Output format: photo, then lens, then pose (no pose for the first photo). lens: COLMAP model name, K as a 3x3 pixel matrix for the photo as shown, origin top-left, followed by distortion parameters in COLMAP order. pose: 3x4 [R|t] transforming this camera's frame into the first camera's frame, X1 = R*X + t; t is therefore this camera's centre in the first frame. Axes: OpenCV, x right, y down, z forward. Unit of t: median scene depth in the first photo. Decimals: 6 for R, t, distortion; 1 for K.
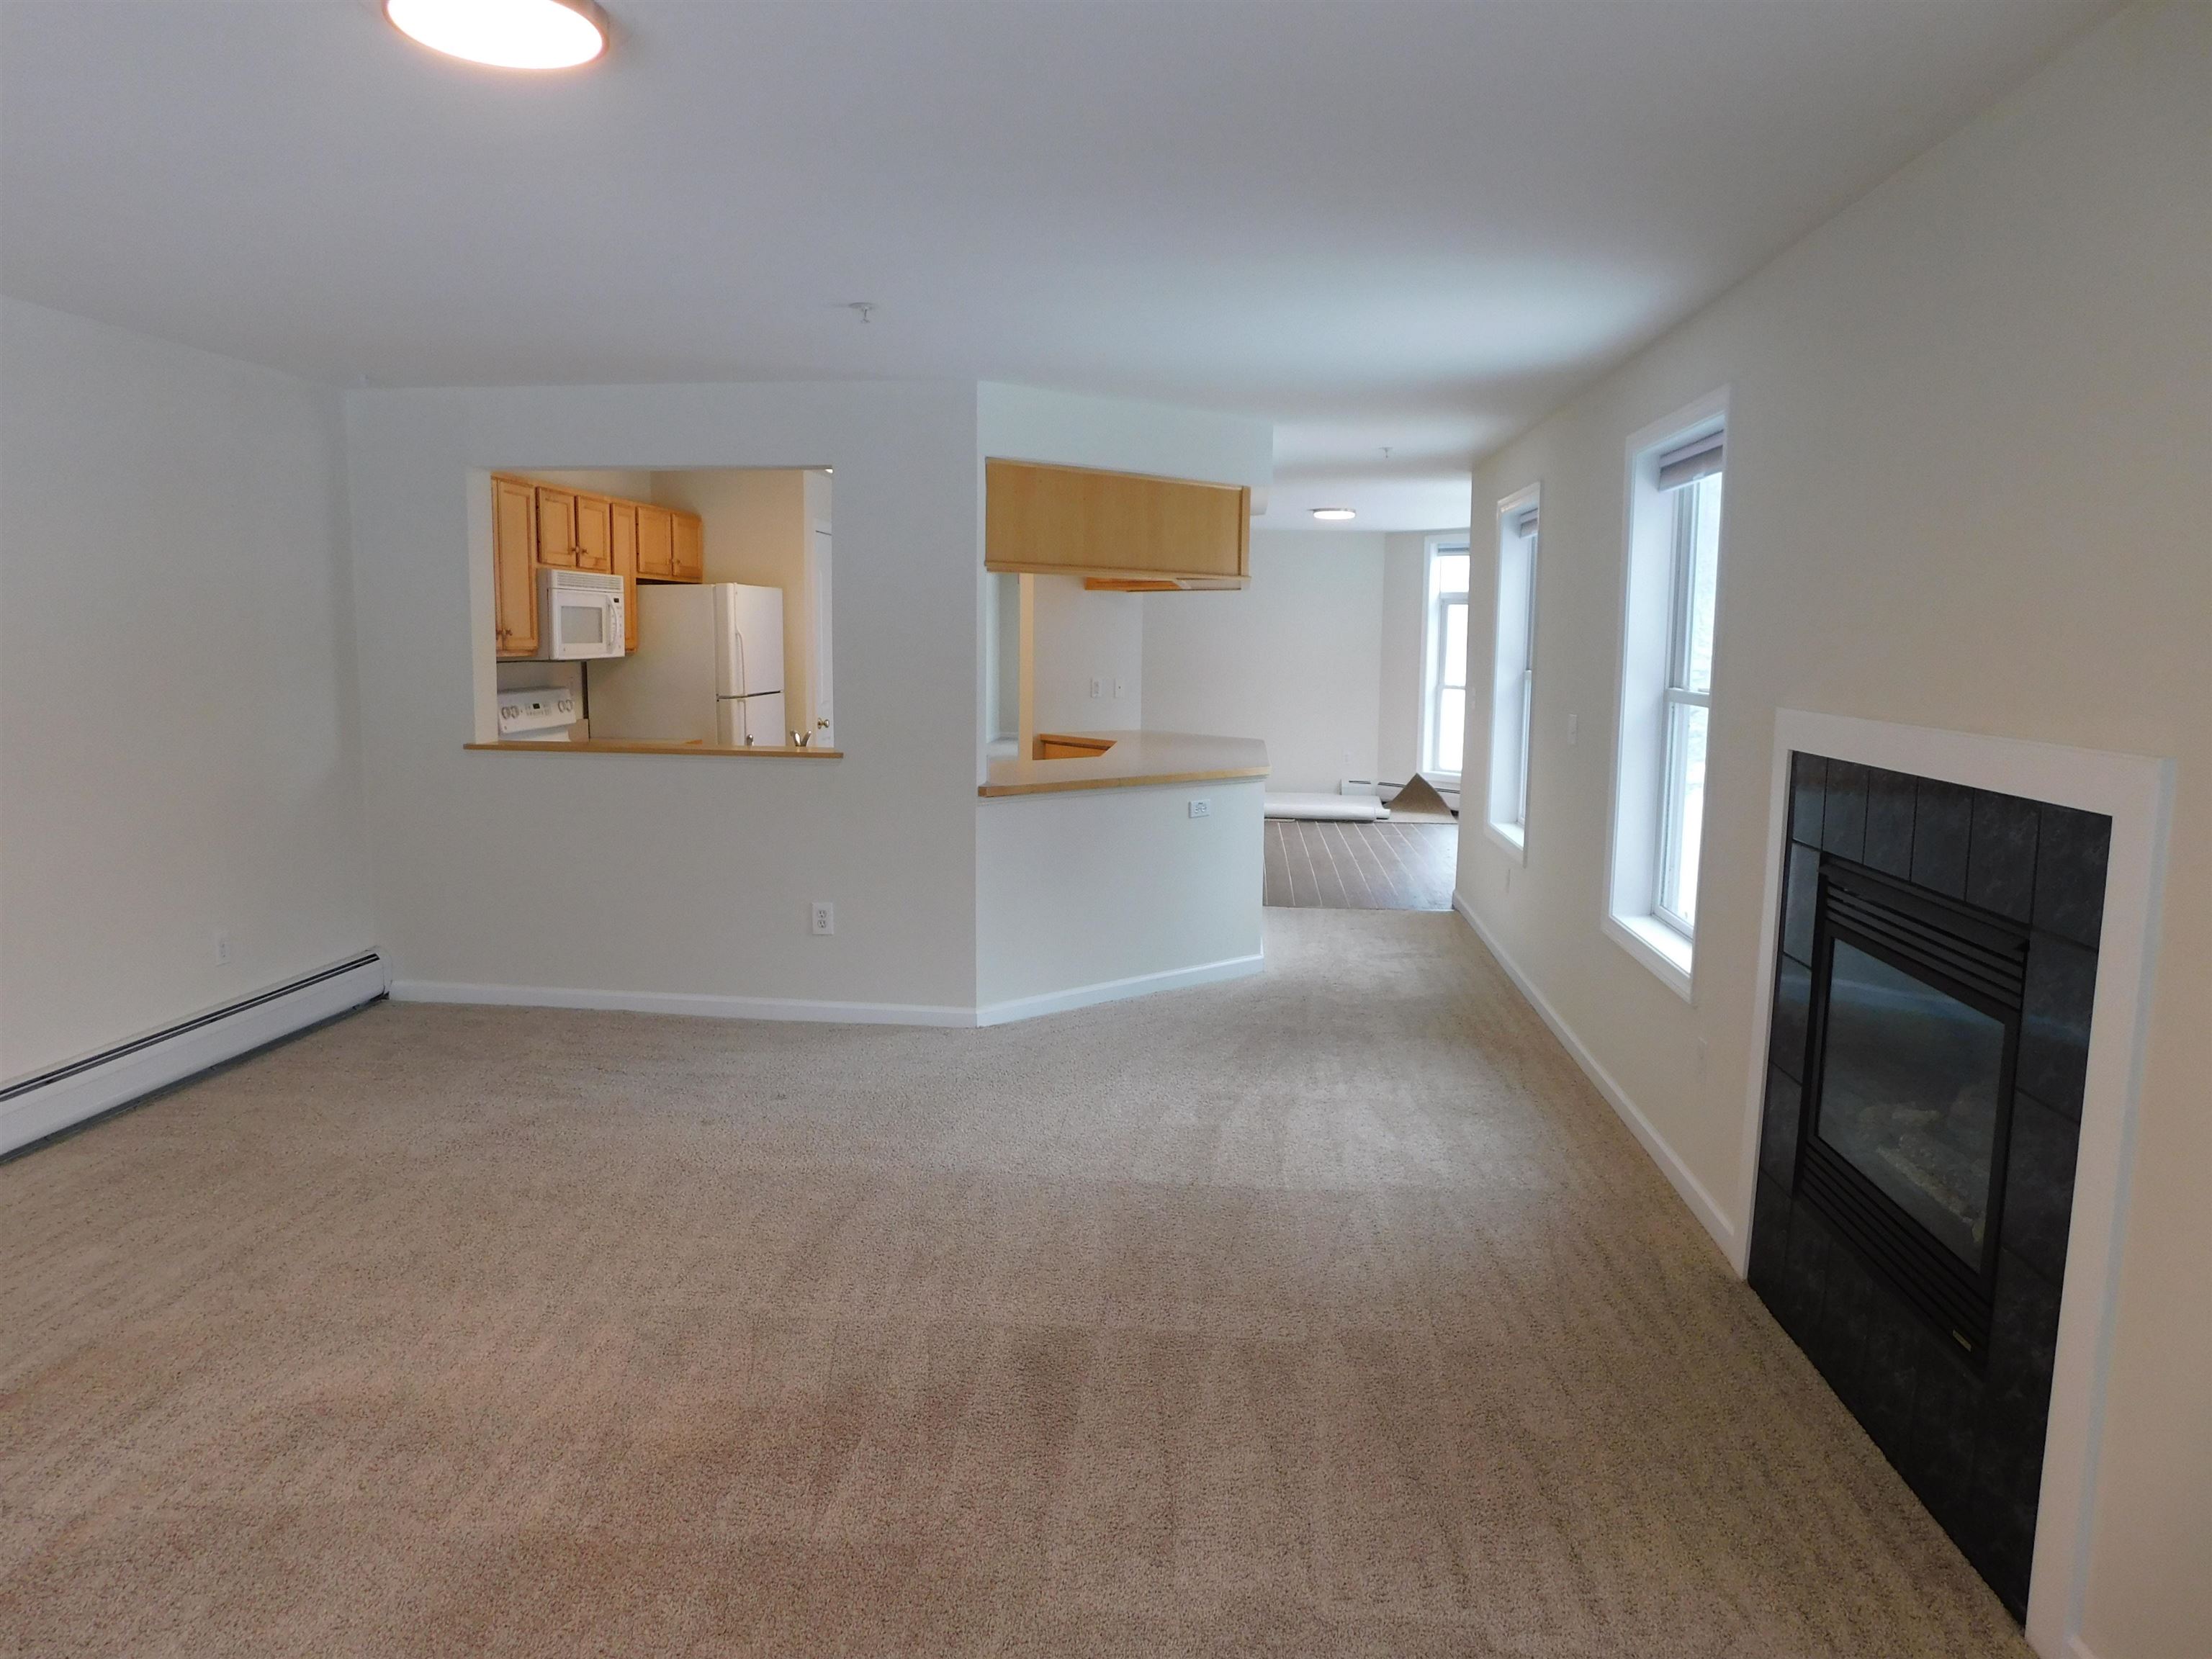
lens RADIAL K [[1437.6, 0, 1092.4], [0, 1437.6, 820.7], [0, 0, 1]] dist [-0.079543, 0.055911]
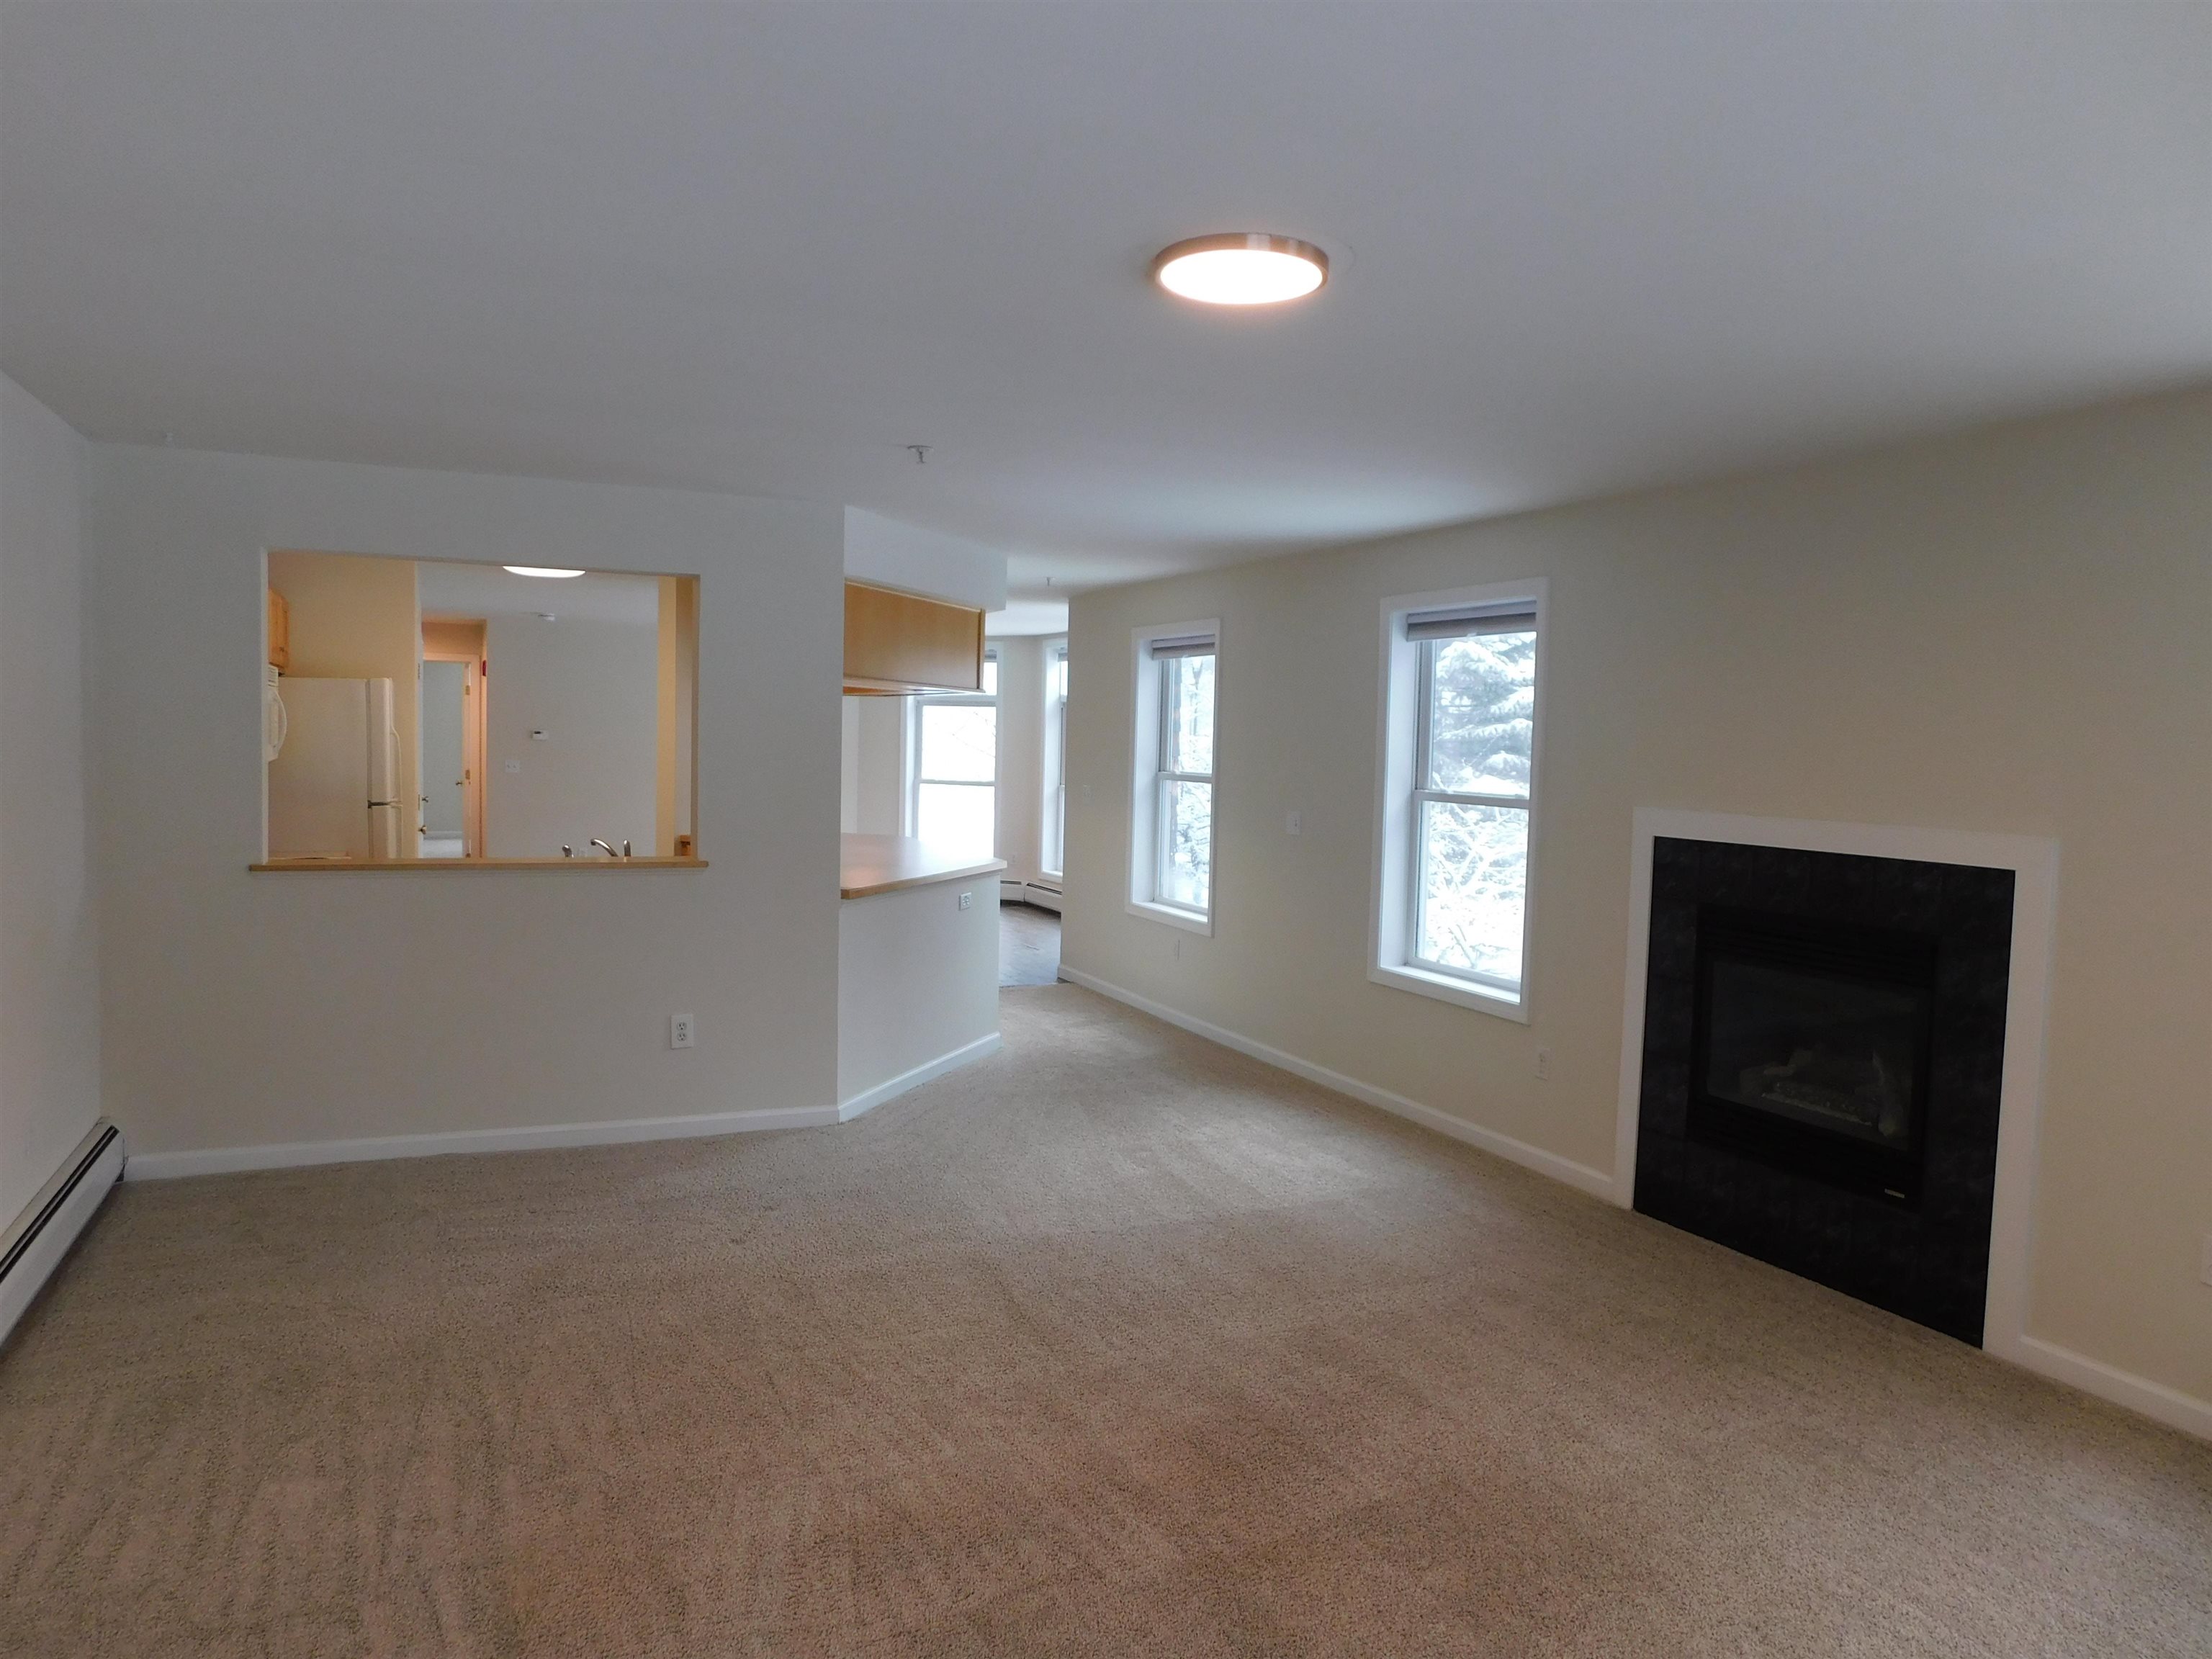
lens RADIAL K [[1437.6, 0, 1092.4], [0, 1437.6, 820.7], [0, 0, 1]] dist [-0.079543, 0.055911]
pose [[0.864503, -0.021221, 0.502180, -0.530176], [0.051259, 0.997622, -0.046084, -0.019526], [-0.500008, 0.065581, 0.863534, 0.010956]]
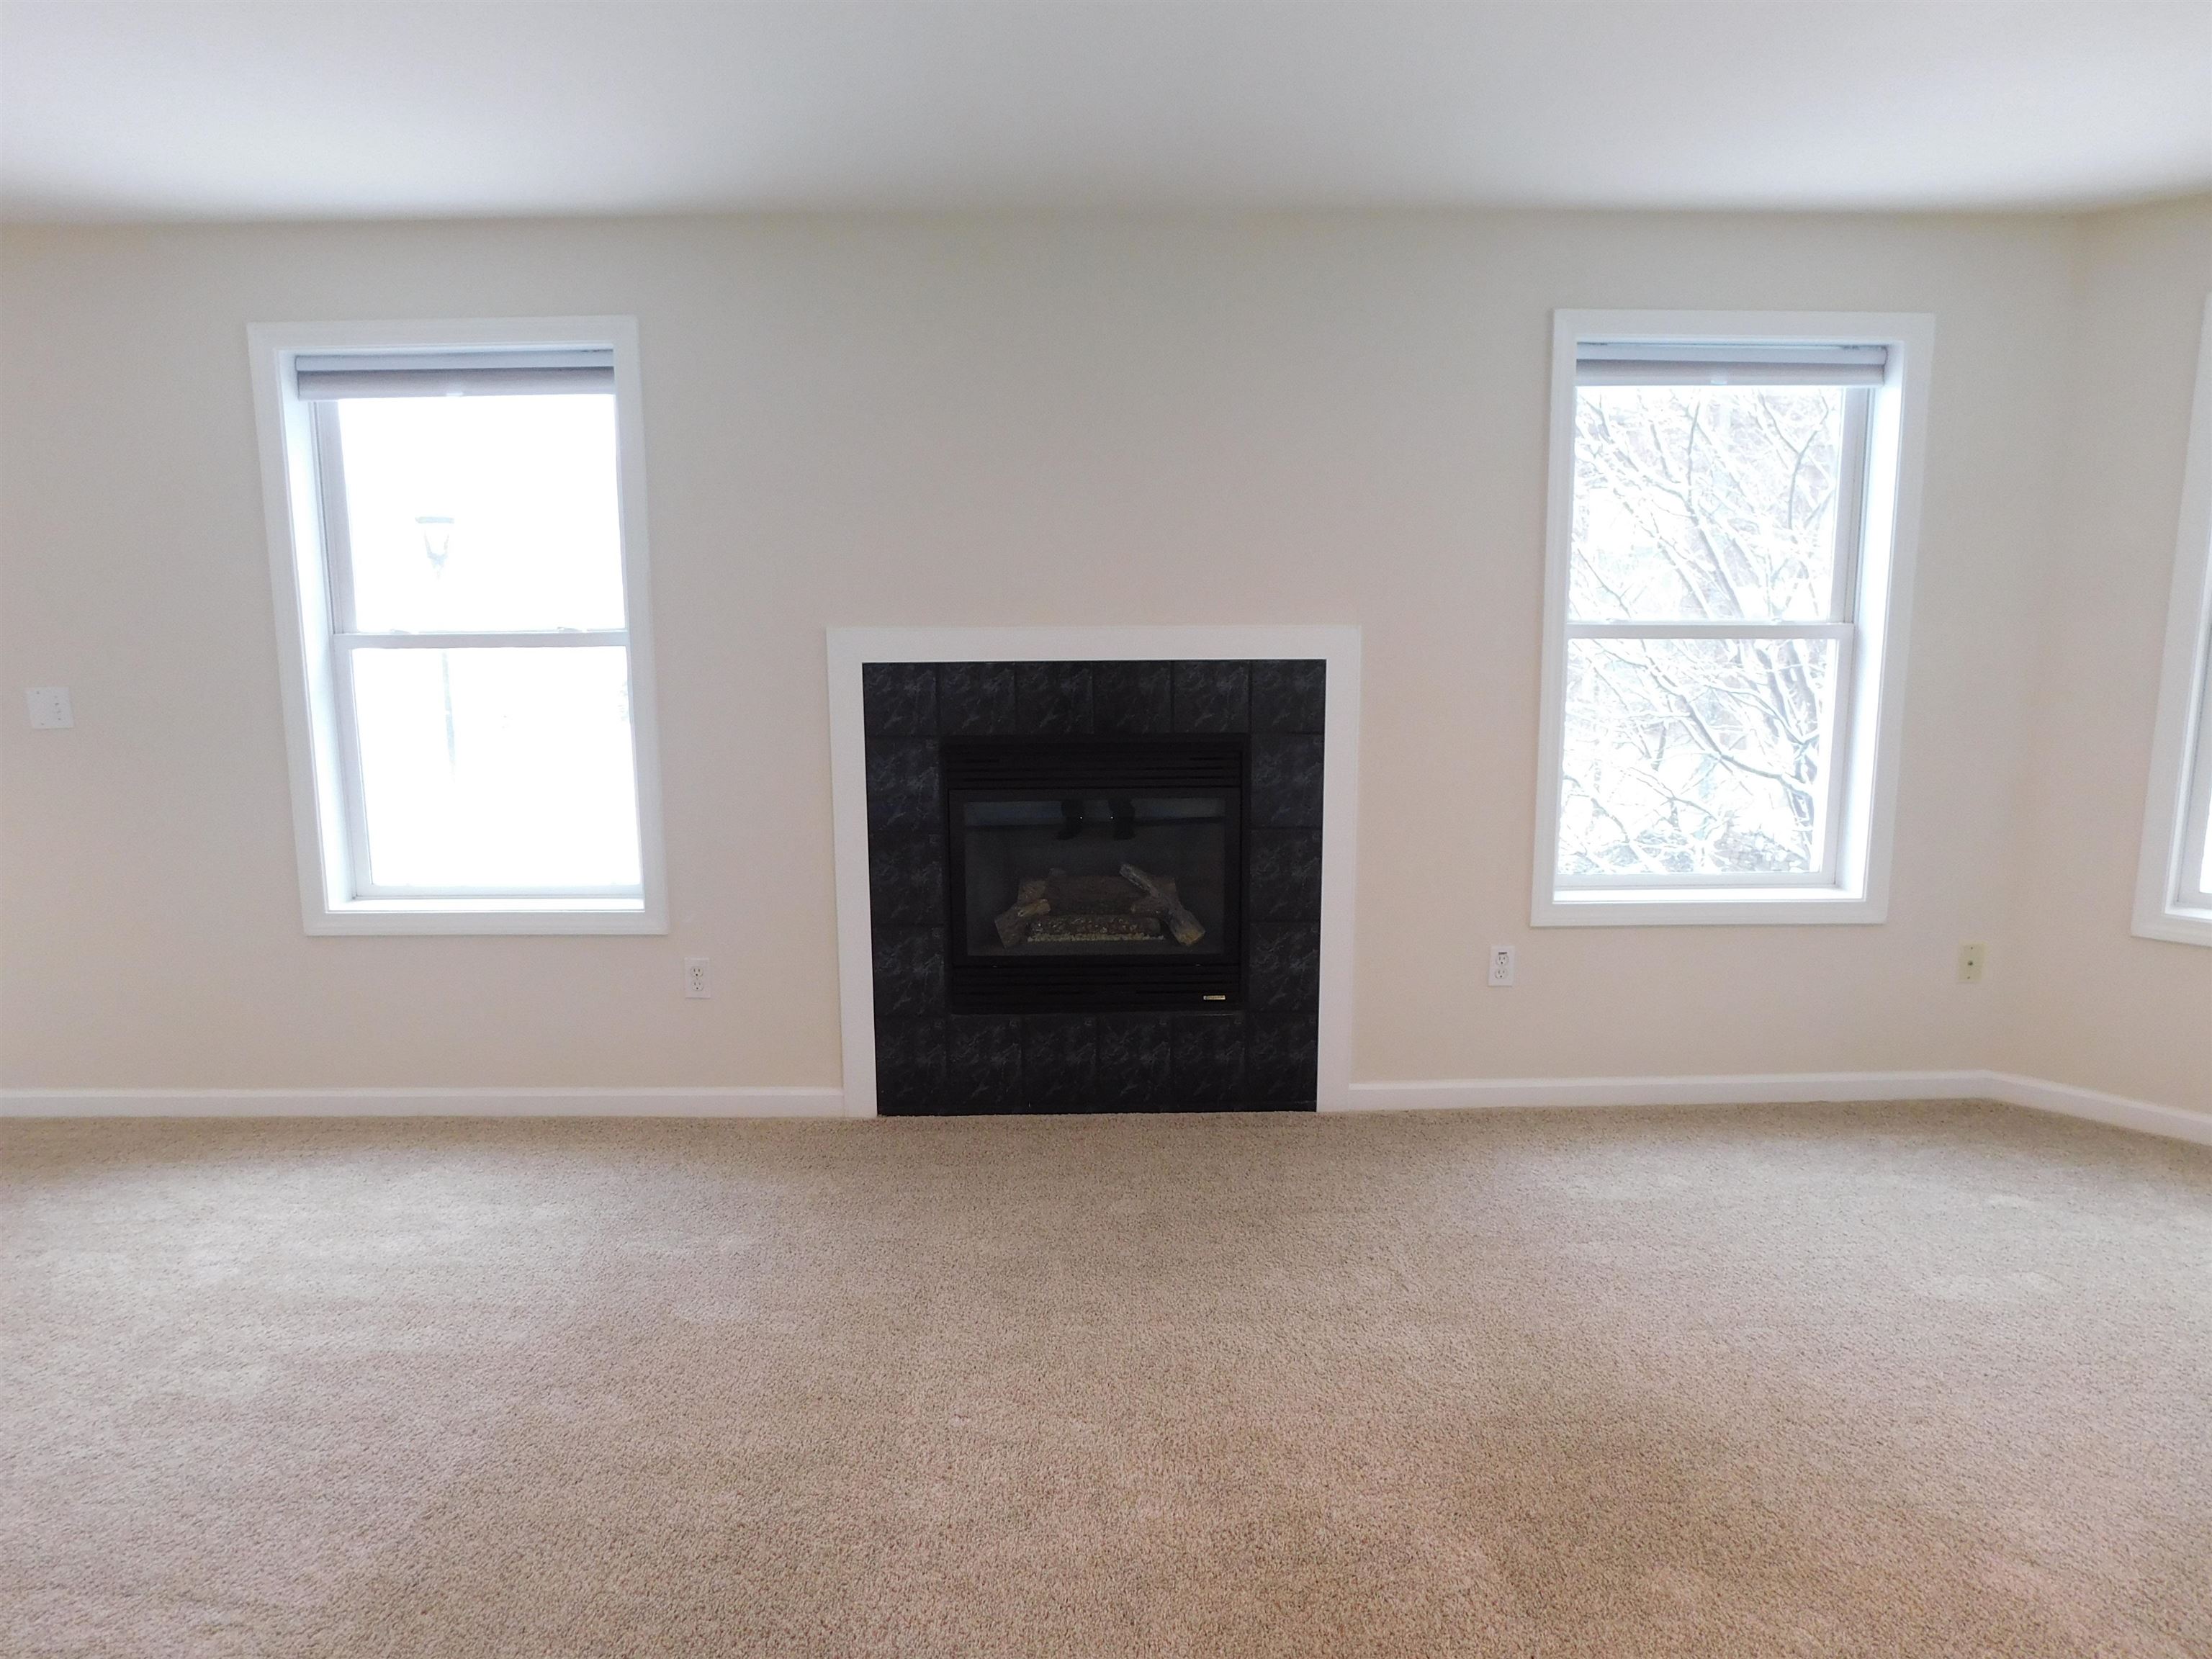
lens RADIAL K [[1437.6, 0, 1092.4], [0, 1437.6, 820.7], [0, 0, 1]] dist [-0.079543, 0.055911]
pose [[-0.103236, -0.172354, 0.979610, -0.508180], [0.131439, 0.973872, 0.185196, -0.083183], [-0.985934, 0.147878, -0.077884, 0.651843]]
